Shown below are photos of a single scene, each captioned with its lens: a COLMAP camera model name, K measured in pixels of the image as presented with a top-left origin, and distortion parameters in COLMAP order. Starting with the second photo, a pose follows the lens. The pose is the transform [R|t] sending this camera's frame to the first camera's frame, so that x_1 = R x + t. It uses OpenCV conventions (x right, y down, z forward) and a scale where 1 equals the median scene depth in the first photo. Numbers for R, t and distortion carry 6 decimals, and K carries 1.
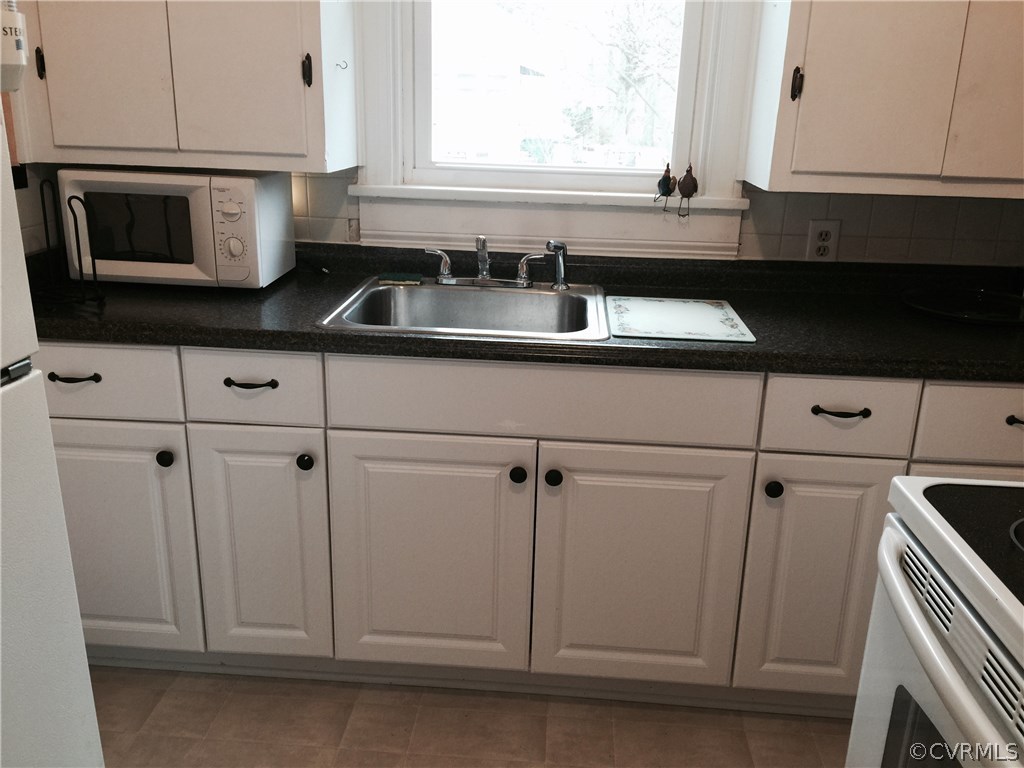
lens RADIAL K [[868.9, 0, 512.0], [0, 868.9, 384.0], [0, 0, 1]] dist [0.073014, -0.144335]
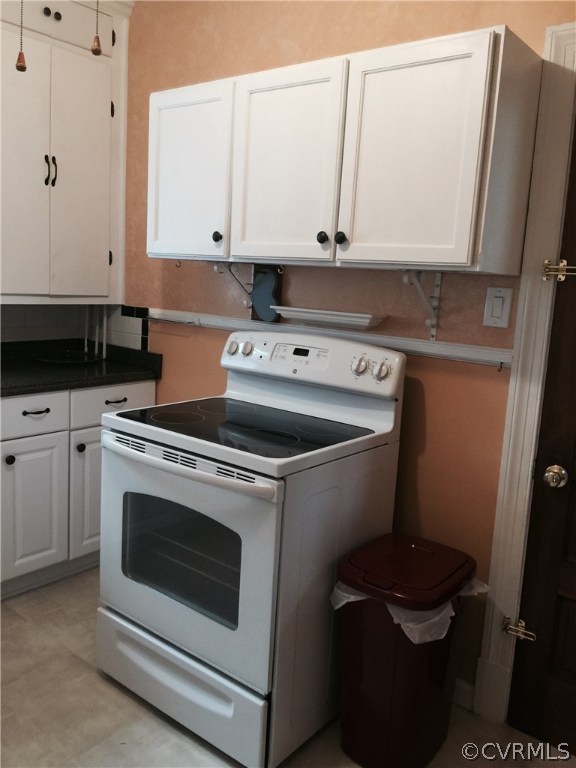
lens RADIAL K [[651.7, 0, 288.0], [0, 651.7, 384.0], [0, 0, 1]] dist [0.073014, -0.144335]
pose [[0.583709, -0.138544, 0.800055, -0.460314], [0.211079, 0.977350, 0.015246, 0.065121], [-0.784047, 0.159976, 0.599732, -0.343863]]
